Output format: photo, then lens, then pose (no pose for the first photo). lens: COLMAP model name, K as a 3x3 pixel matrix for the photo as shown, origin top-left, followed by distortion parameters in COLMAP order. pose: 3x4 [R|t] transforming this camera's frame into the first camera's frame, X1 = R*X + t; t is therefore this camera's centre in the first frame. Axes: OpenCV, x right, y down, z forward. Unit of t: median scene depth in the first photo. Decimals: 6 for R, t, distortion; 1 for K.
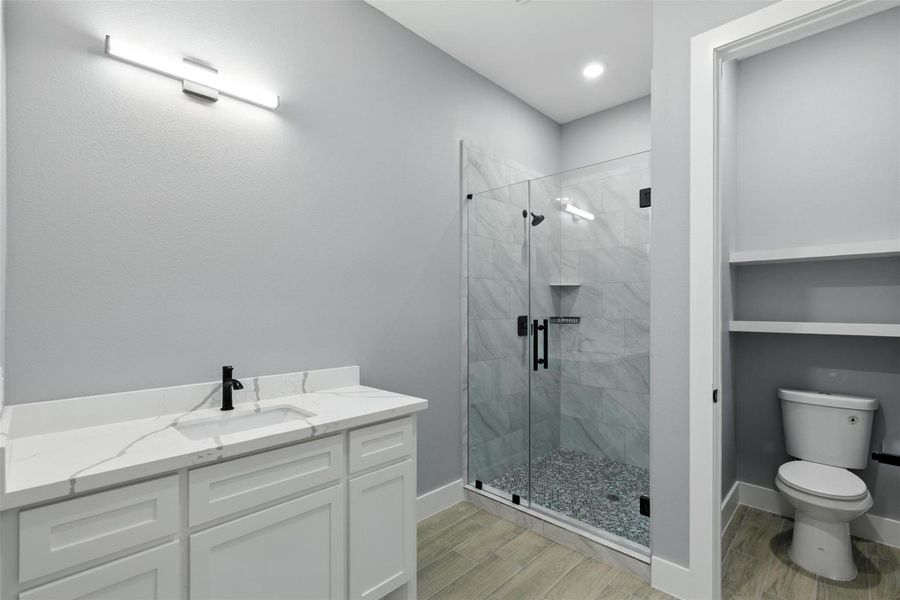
lens RADIAL K [[409.7, 0, 450.5], [0, 409.7, 304.6], [0, 0, 1]] dist [0.000068, 0.000459]
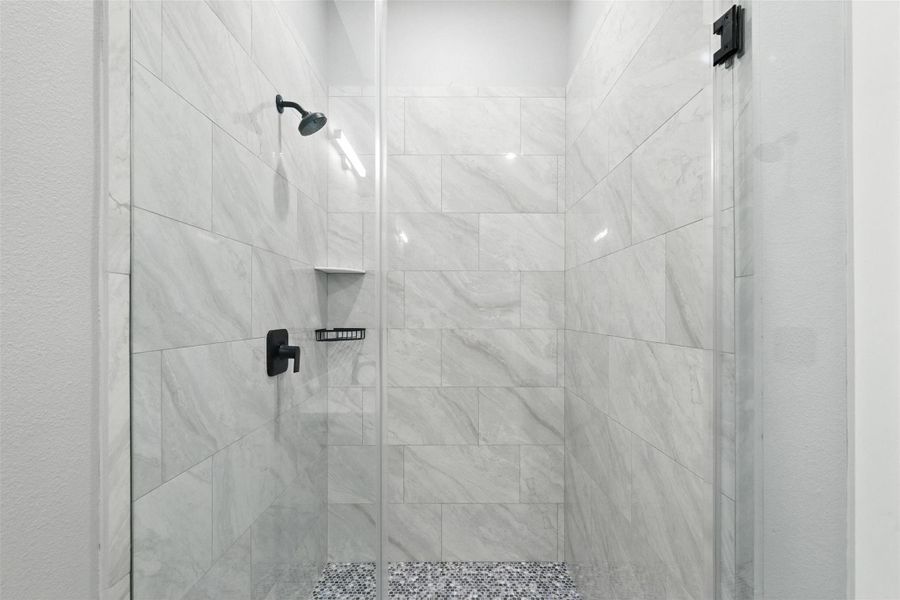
lens RADIAL K [[409.7, 0, 455.7], [0, 409.7, 311.8], [0, 0, 1]] dist [0.000068, 0.000459]
pose [[0.711533, -0.000410, 0.702653, 0.002276], [-0.004308, 0.999978, 0.004946, 0.004675], [-0.702640, -0.006546, 0.711516, 0.546165]]
